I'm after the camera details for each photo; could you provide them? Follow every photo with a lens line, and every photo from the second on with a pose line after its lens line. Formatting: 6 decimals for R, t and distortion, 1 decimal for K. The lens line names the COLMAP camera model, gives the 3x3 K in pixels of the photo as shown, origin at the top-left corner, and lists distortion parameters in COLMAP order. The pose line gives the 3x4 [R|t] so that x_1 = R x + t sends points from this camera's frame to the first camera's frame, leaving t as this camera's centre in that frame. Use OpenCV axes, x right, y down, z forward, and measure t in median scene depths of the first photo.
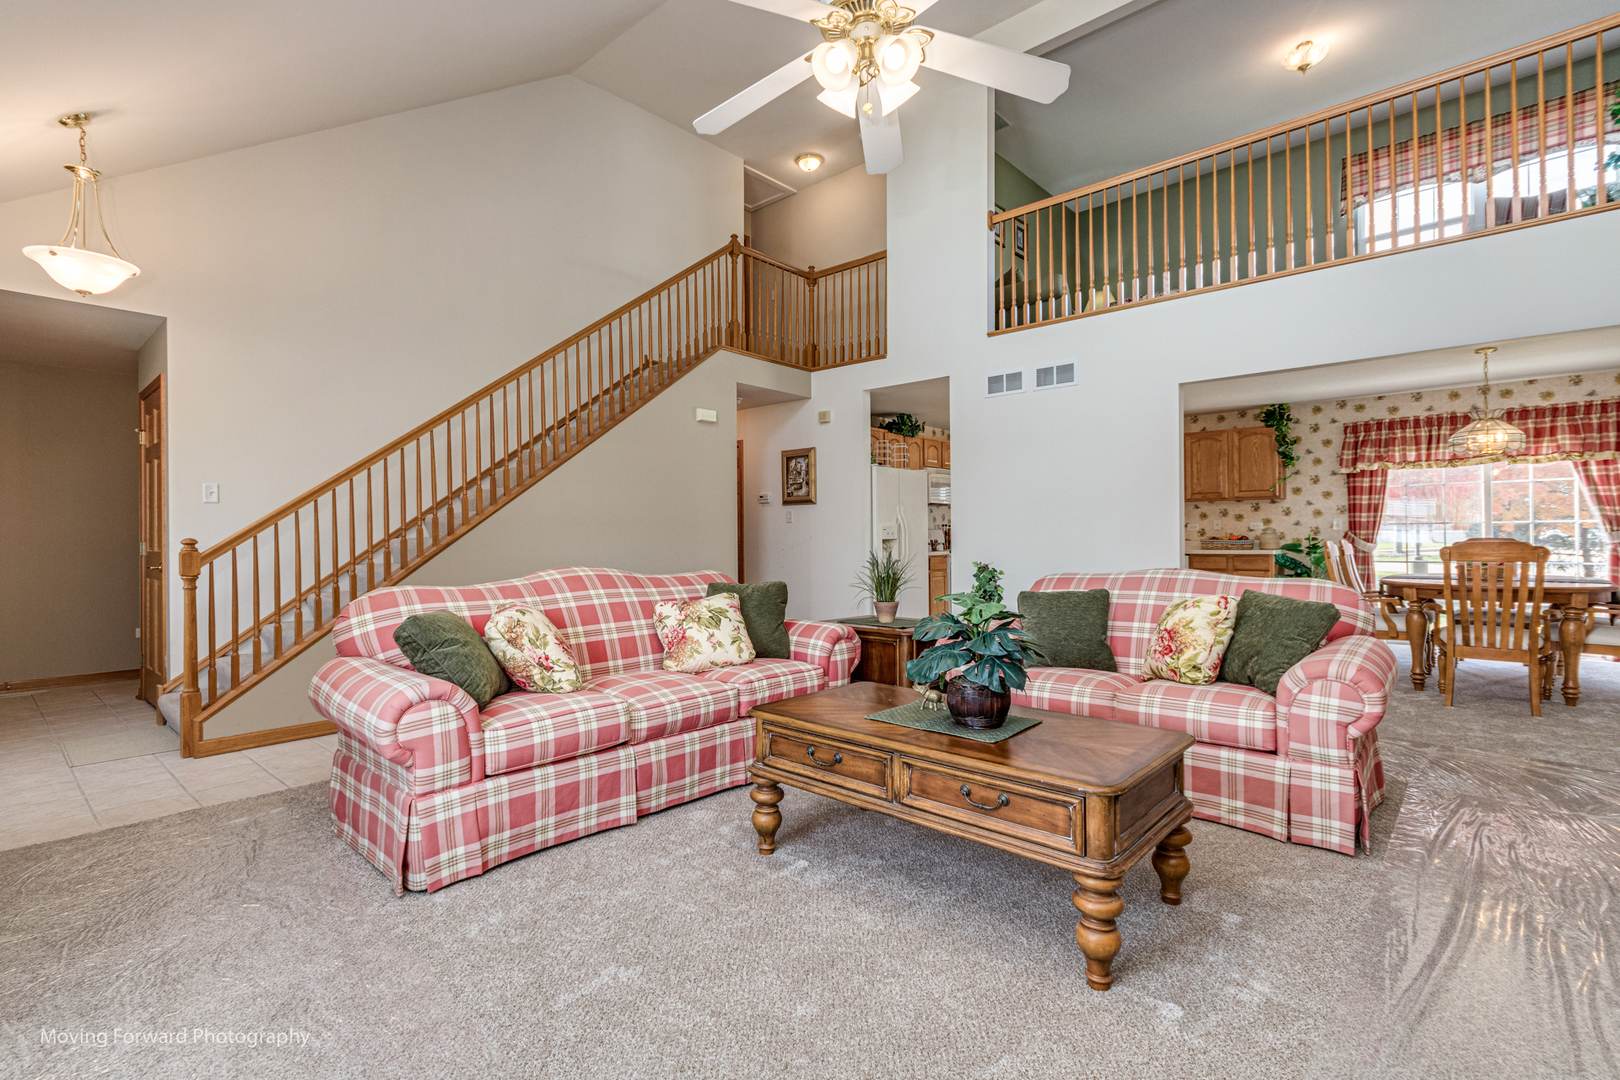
lens RADIAL K [[744.4, 0, 789.3], [0, 744.4, 535.7], [0, 0, 1]] dist [0.009755, -0.007287]
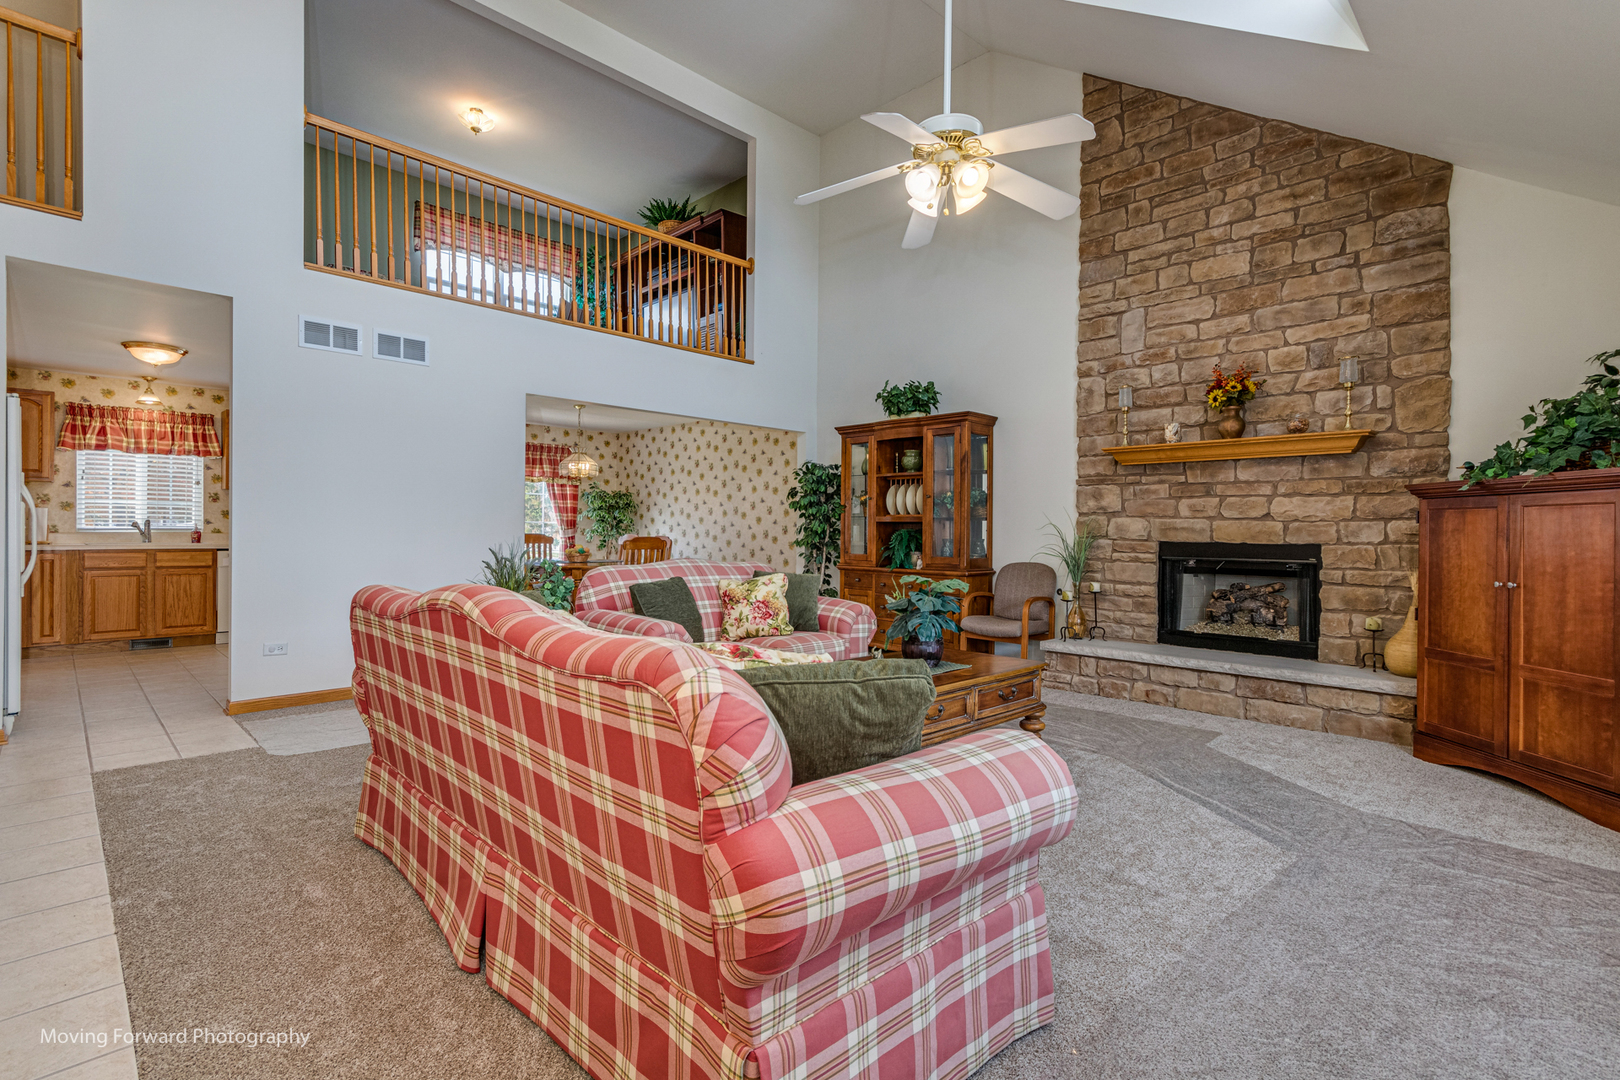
lens RADIAL K [[744.4, 0, 789.3], [0, 744.4, 535.7], [0, 0, 1]] dist [0.009755, -0.007287]
pose [[0.054249, 0.000719, 0.998527, -0.393712], [-0.013711, 0.999906, 0.000025, 0.000800], [-0.998433, -0.013692, 0.054254, 0.385505]]
